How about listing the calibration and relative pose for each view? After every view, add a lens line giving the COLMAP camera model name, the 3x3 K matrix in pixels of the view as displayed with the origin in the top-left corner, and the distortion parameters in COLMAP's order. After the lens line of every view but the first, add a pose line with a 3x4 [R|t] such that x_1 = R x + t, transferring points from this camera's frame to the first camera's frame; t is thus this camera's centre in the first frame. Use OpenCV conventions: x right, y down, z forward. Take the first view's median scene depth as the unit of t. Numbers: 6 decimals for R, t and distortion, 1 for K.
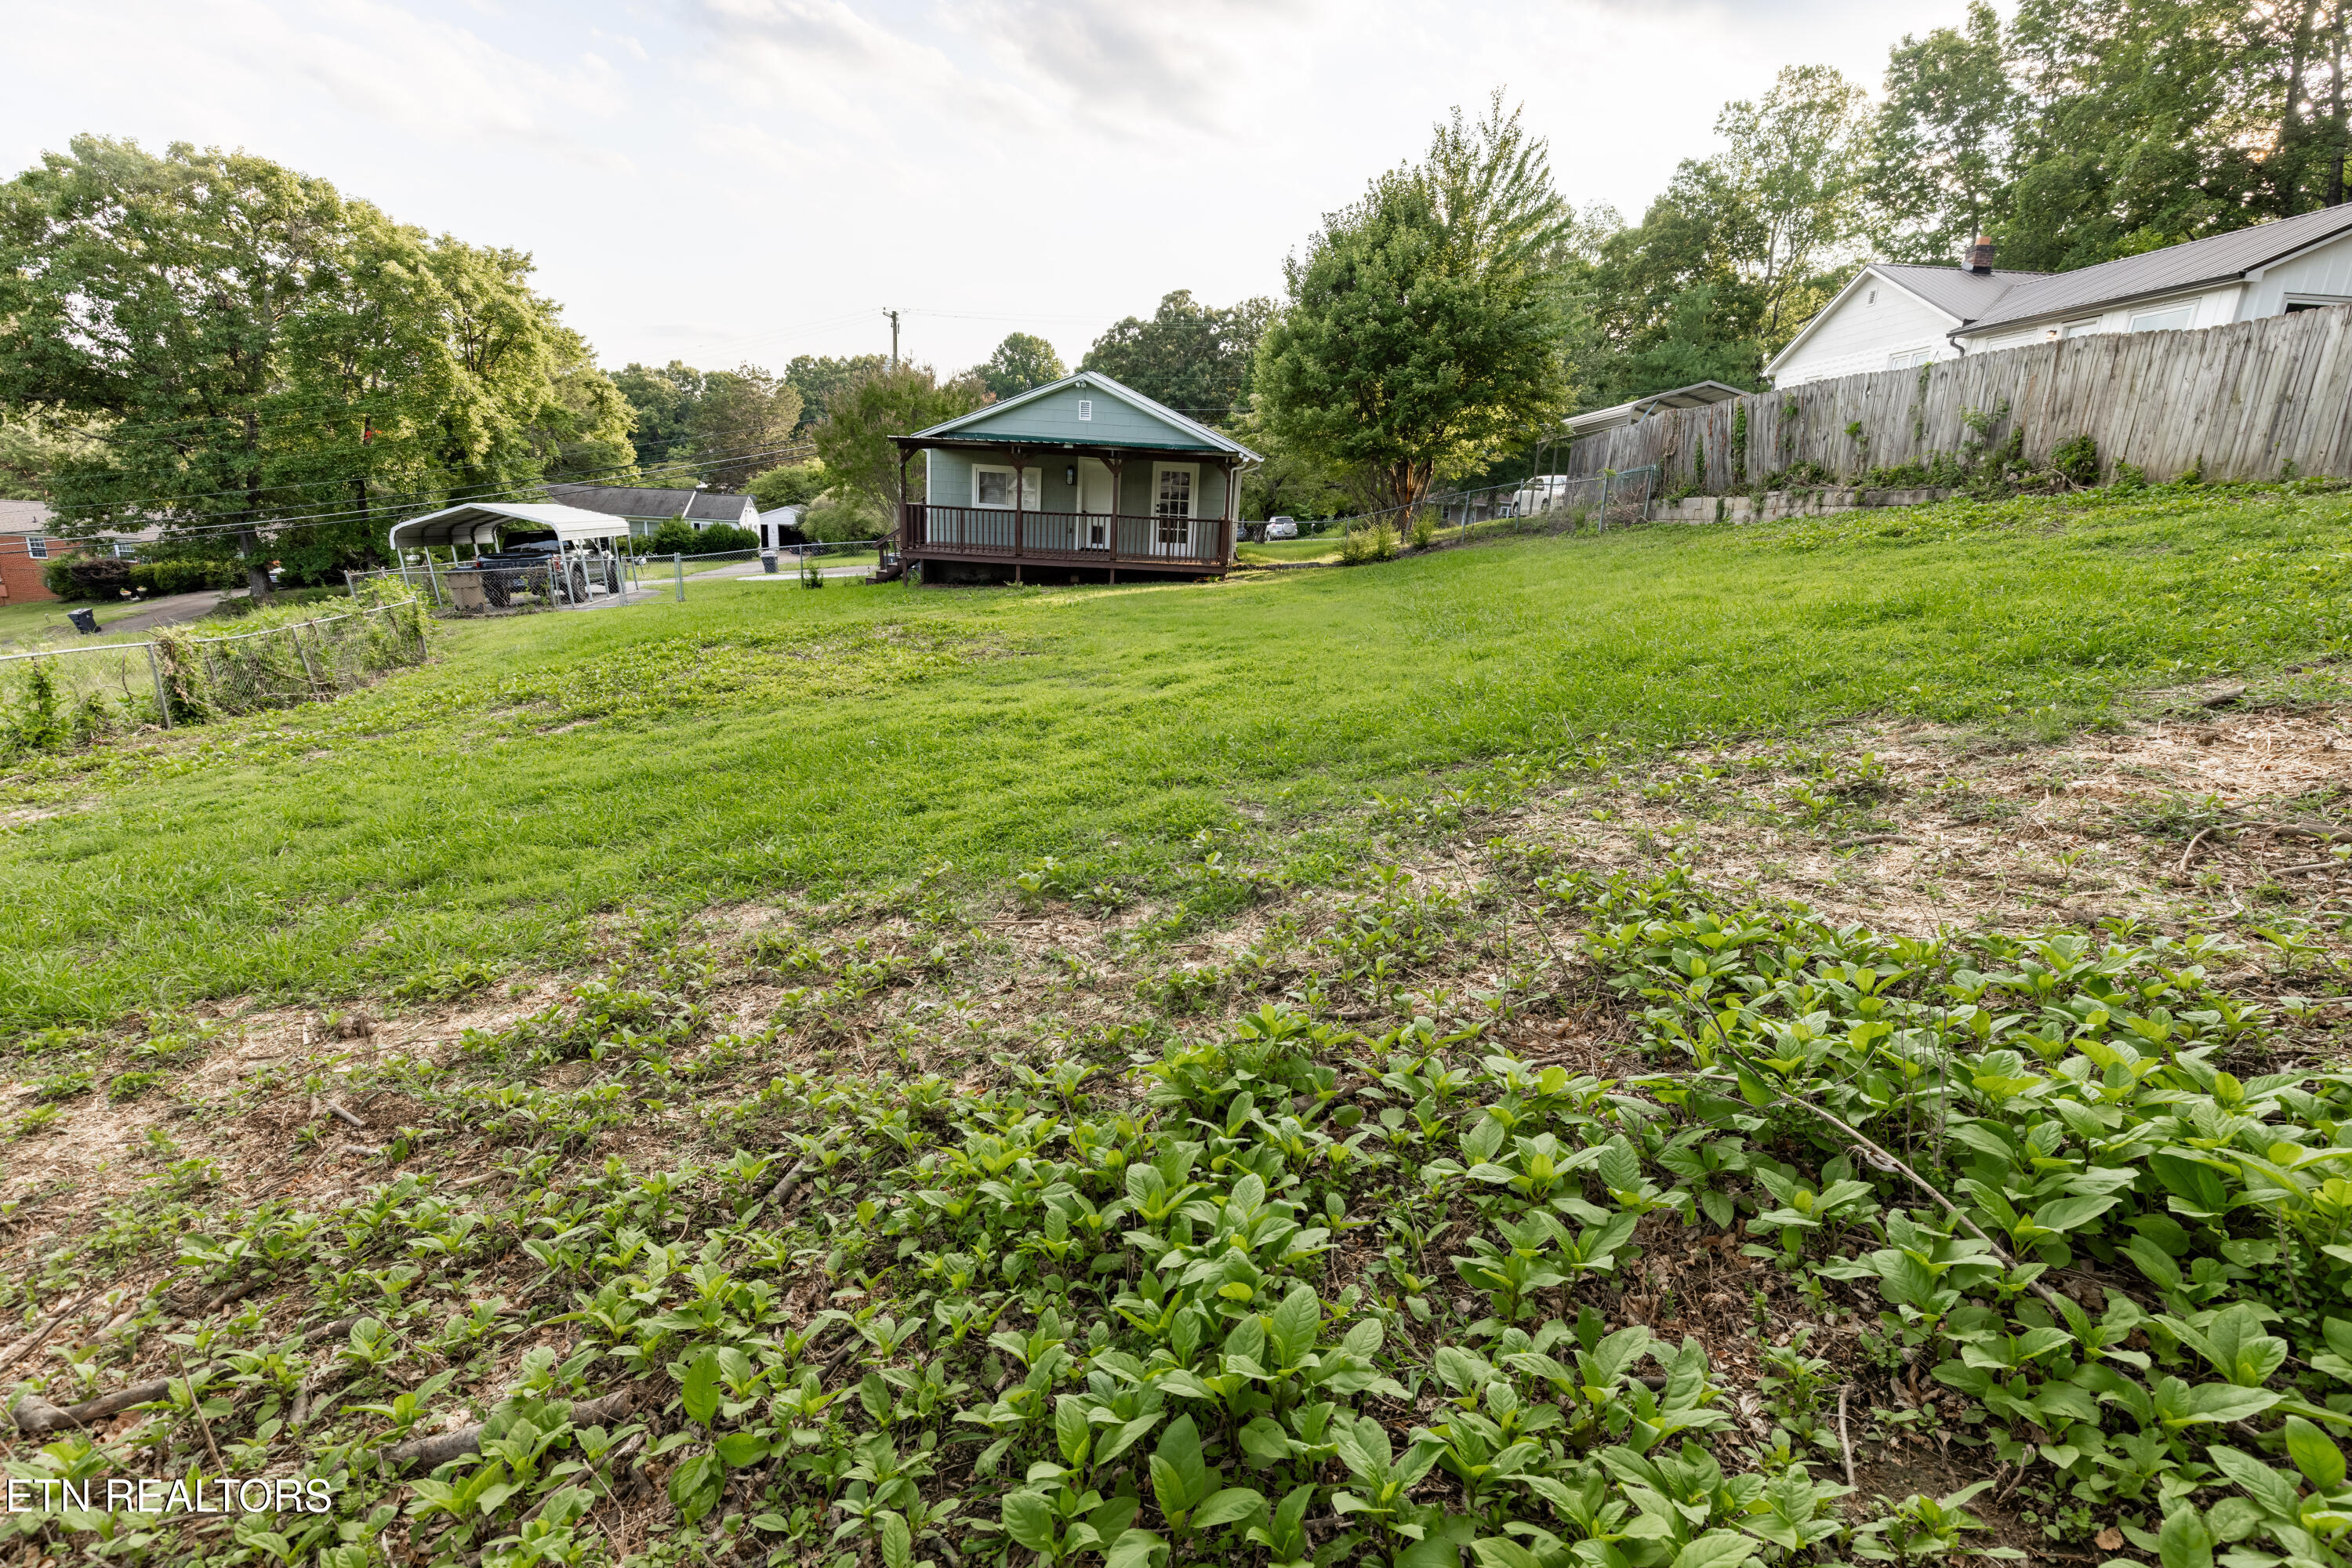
lens RADIAL K [[1148.6, 0, 1168.1], [0, 1148.6, 785.7], [0, 0, 1]] dist [0.001364, -0.000778]
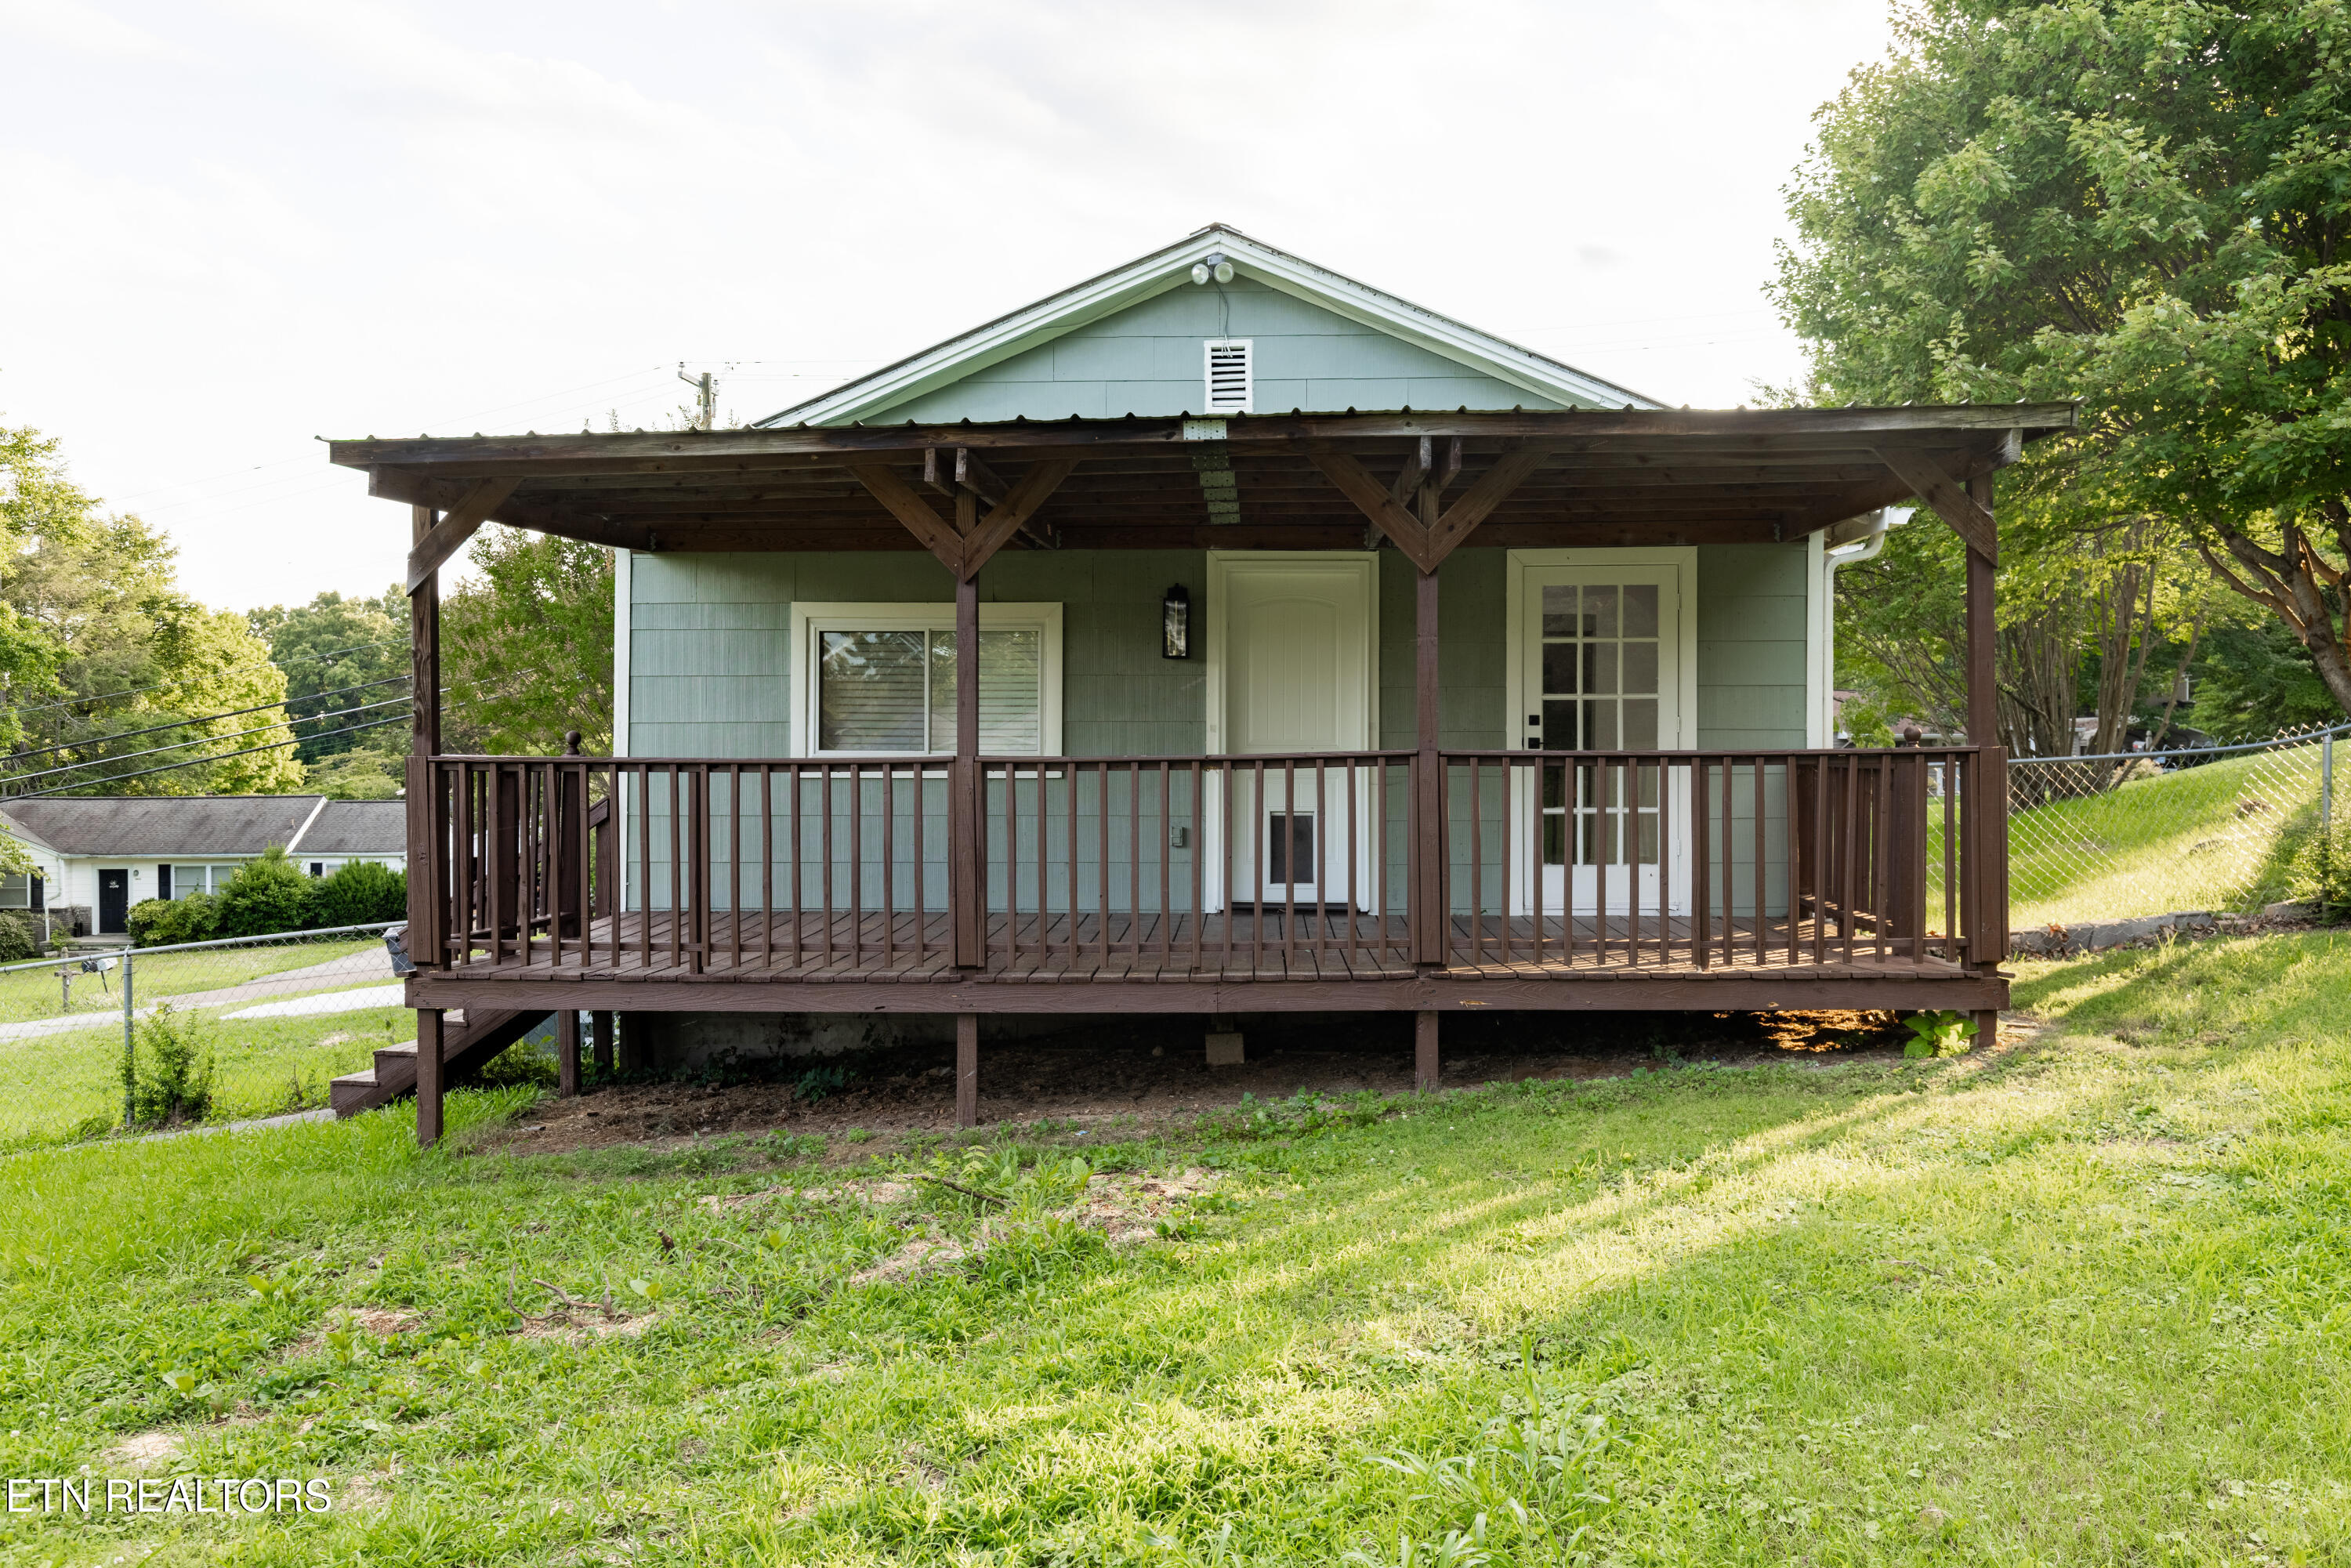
lens RADIAL K [[1895.8, 0, 1175.5], [0, 1895.8, 784.0], [0, 0, 1]] dist [0.001272, 0.001045]
pose [[0.997950, -0.054721, -0.033175, -0.072463], [0.045200, 0.969751, -0.239875, -0.133489], [0.045298, 0.237884, 0.970237, 0.592004]]
